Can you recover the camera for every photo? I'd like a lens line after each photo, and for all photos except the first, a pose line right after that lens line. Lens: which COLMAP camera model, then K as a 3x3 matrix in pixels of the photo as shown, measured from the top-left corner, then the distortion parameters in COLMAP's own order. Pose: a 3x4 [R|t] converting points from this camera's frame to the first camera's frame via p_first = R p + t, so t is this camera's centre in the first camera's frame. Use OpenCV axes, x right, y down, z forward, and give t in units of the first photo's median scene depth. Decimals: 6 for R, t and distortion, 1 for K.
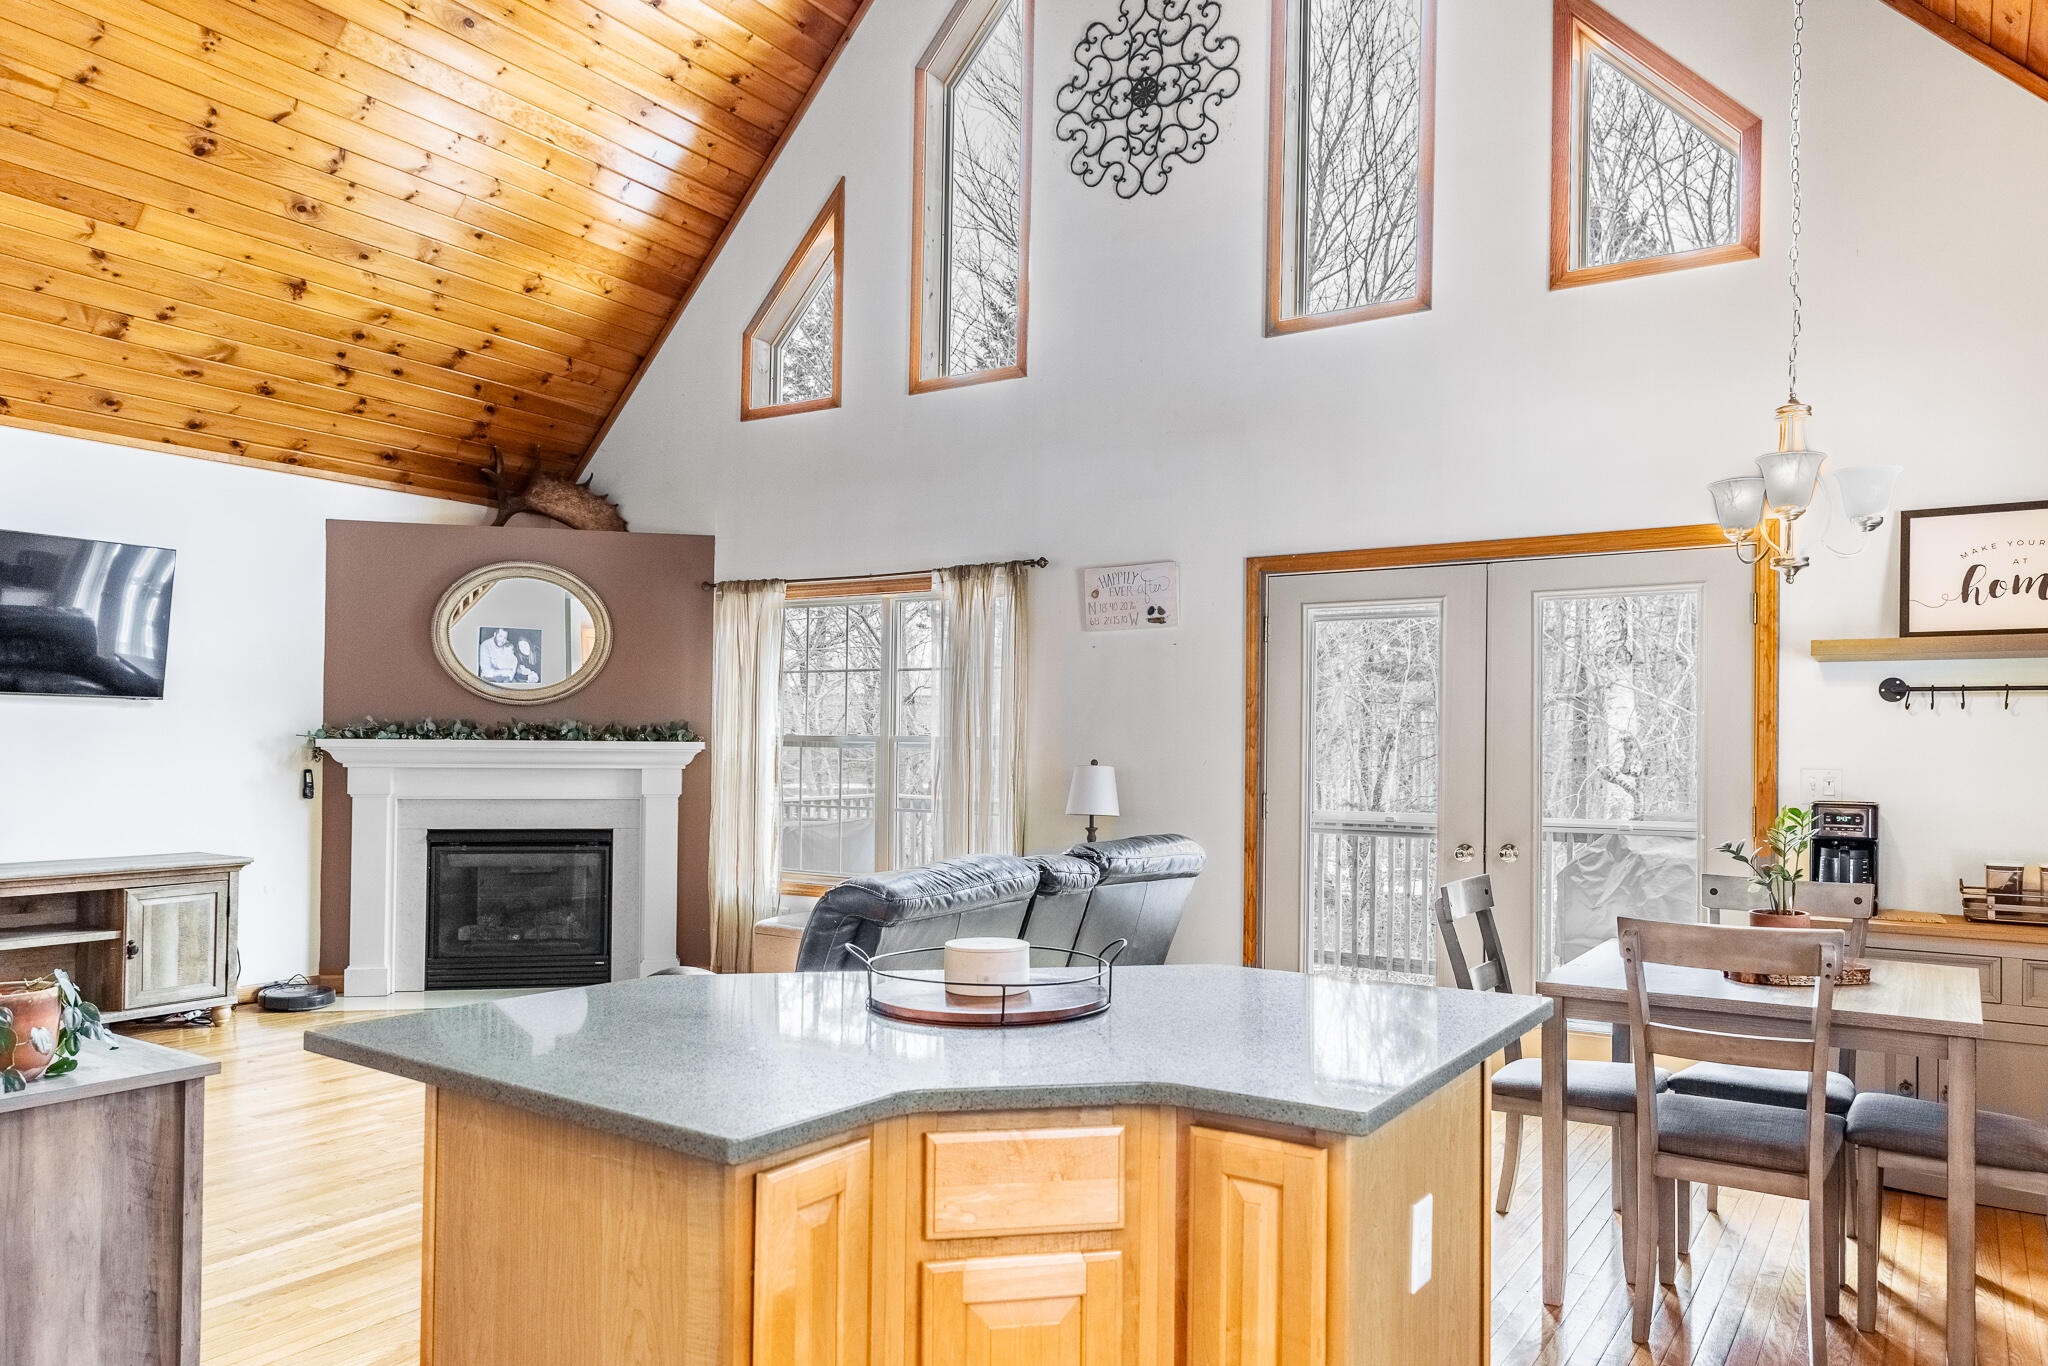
lens RADIAL K [[1374.3, 0, 1027.5], [0, 1374.3, 734.7], [0, 0, 1]] dist [-0.003916, 0.000691]
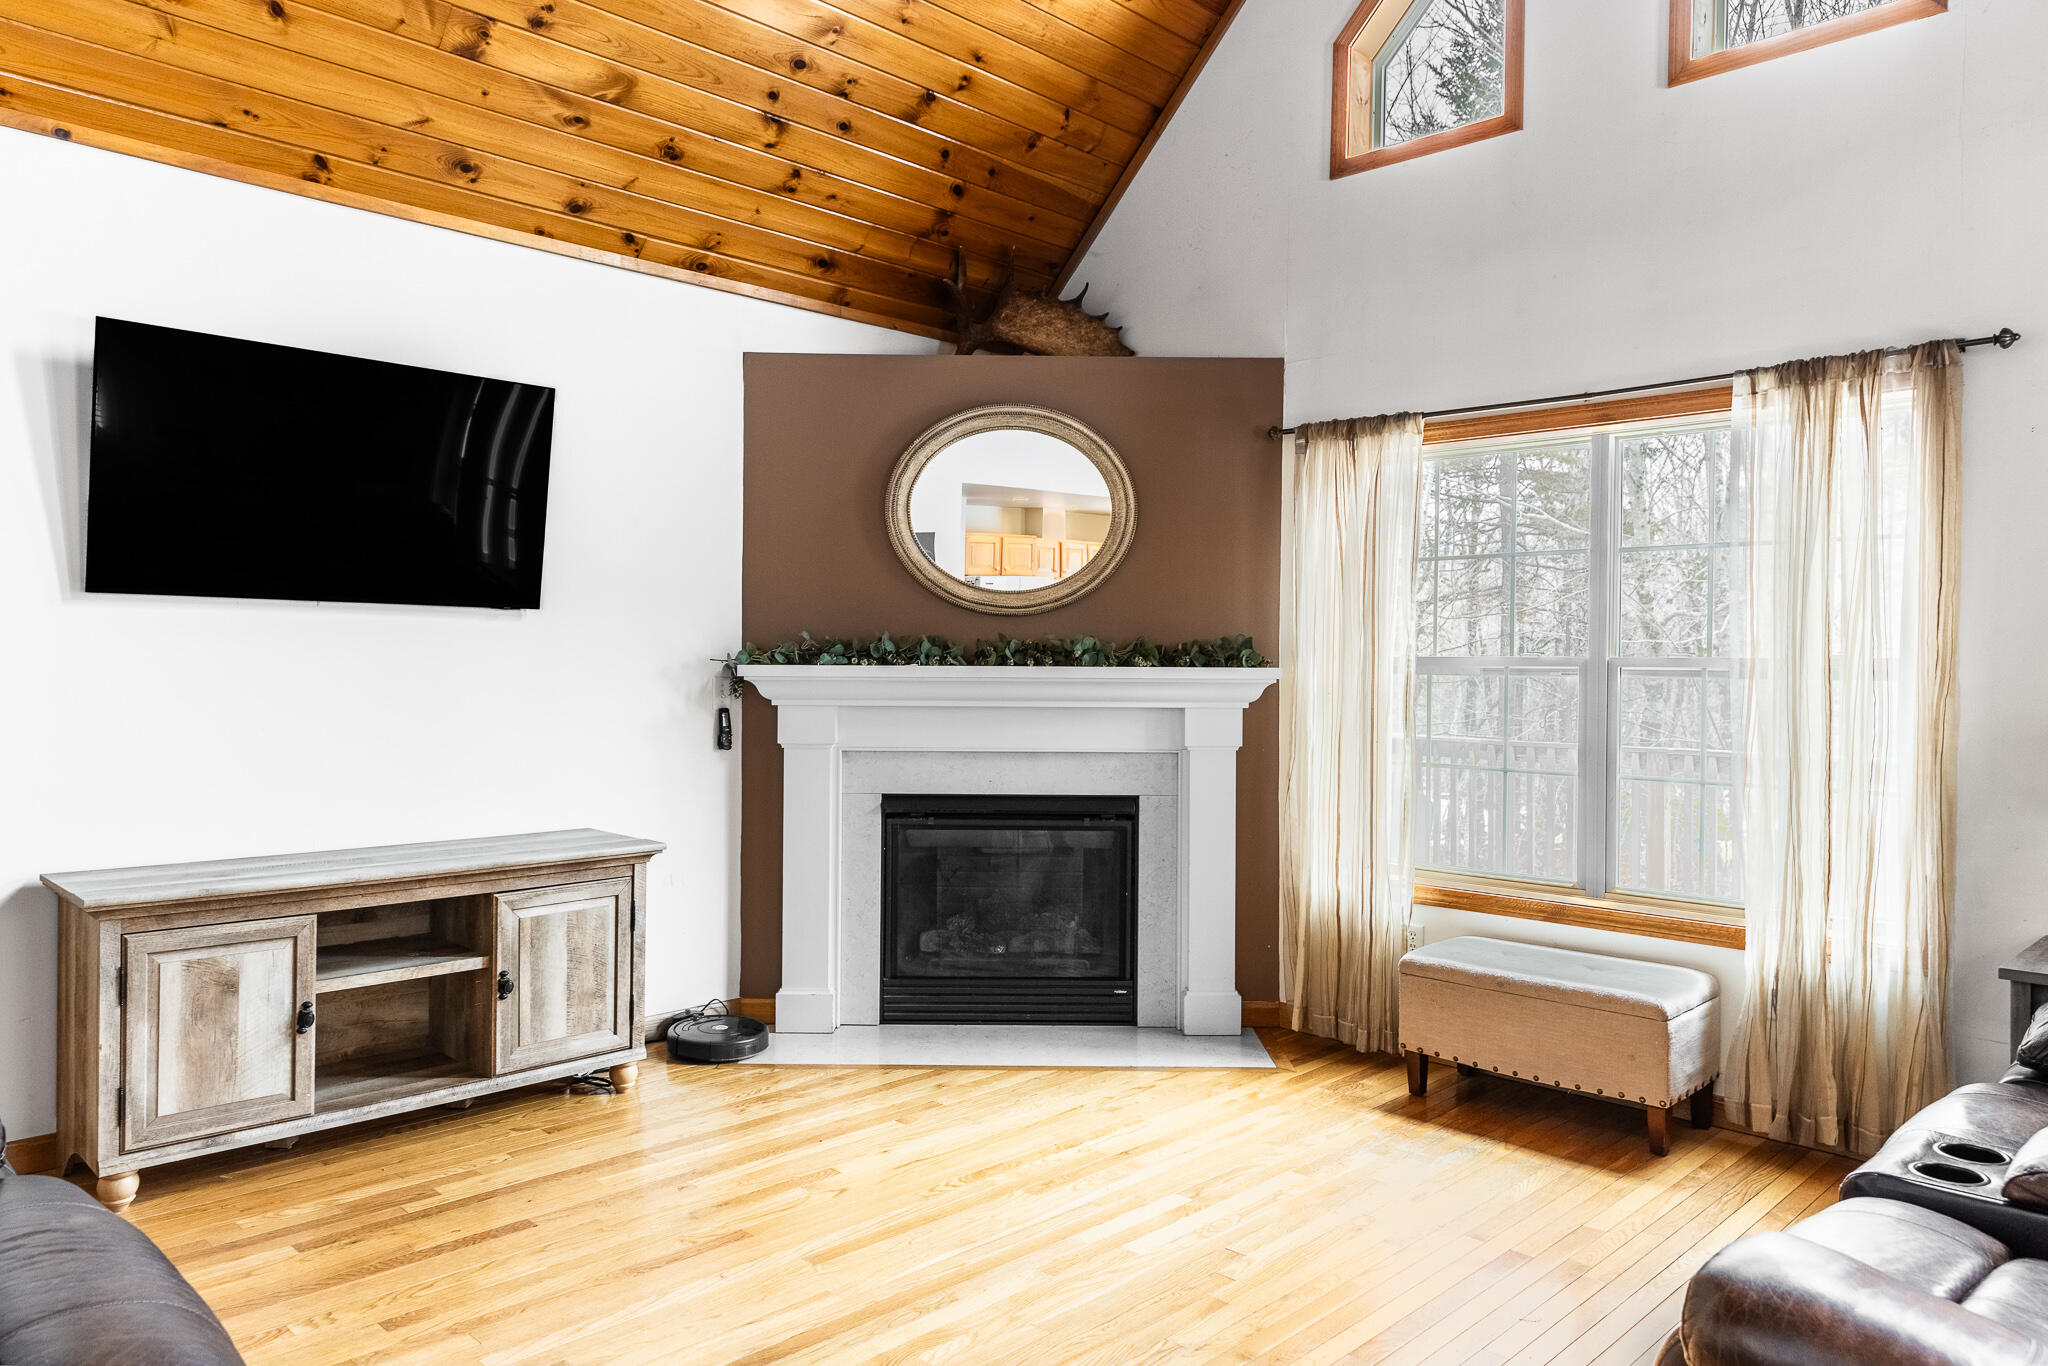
lens RADIAL K [[1374.3, 0, 1028.4], [0, 1374.3, 681.0], [0, 0, 1]] dist [-0.003916, 0.000691]
pose [[0.979144, 0.000308, -0.203169, -0.224632], [0.003779, 0.999798, 0.019728, -0.001922], [0.203134, -0.020085, 0.978945, 0.336484]]
